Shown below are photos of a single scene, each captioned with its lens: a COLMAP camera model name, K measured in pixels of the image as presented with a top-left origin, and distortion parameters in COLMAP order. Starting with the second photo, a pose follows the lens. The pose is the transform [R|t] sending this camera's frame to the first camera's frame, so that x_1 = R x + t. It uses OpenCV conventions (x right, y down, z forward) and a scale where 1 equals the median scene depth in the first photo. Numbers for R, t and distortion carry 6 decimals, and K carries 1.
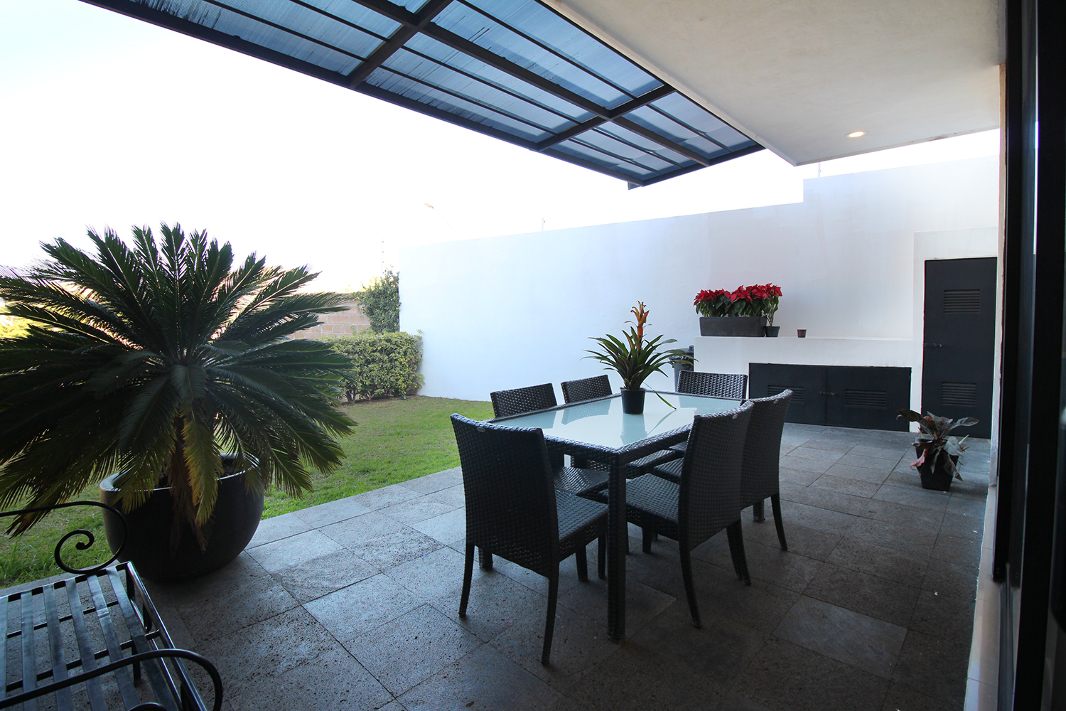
lens RADIAL K [[502.7, 0, 535.4], [0, 502.7, 351.4], [0, 0, 1]] dist [-0.000256, -0.000357]
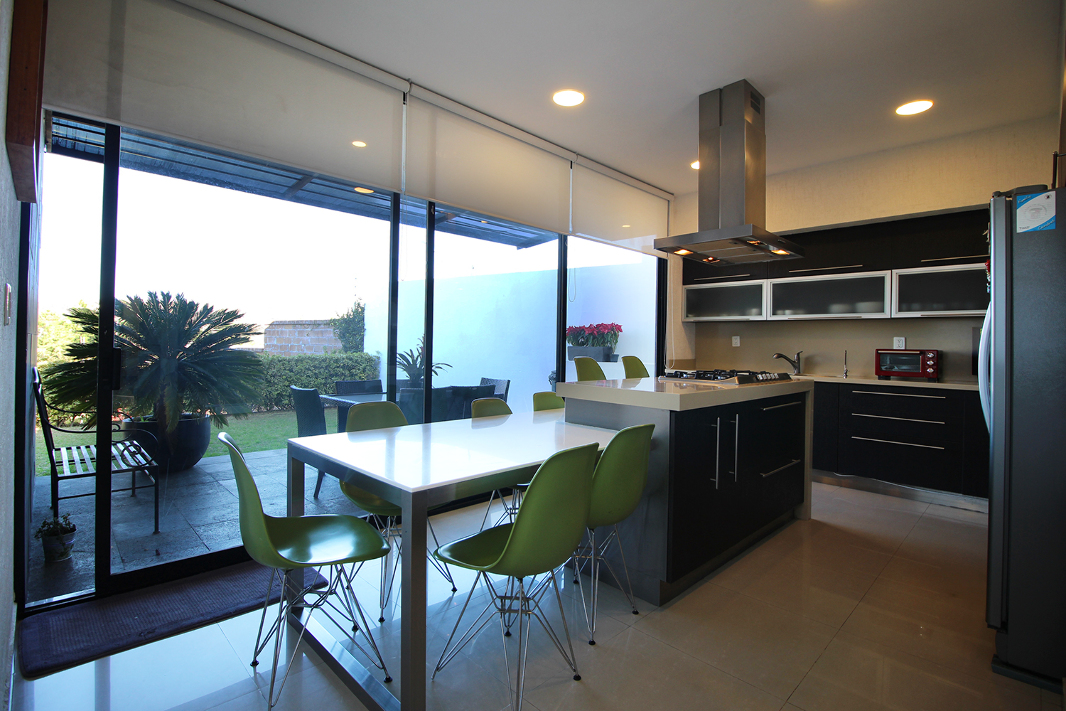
lens RADIAL K [[502.7, 0, 530.4], [0, 502.7, 352.1], [0, 0, 1]] dist [-0.000256, -0.000357]
pose [[0.999169, 0.027462, -0.030119, 0.653183], [-0.029049, 0.998140, -0.053596, 0.052040], [0.028591, 0.054427, 0.998108, -0.780414]]
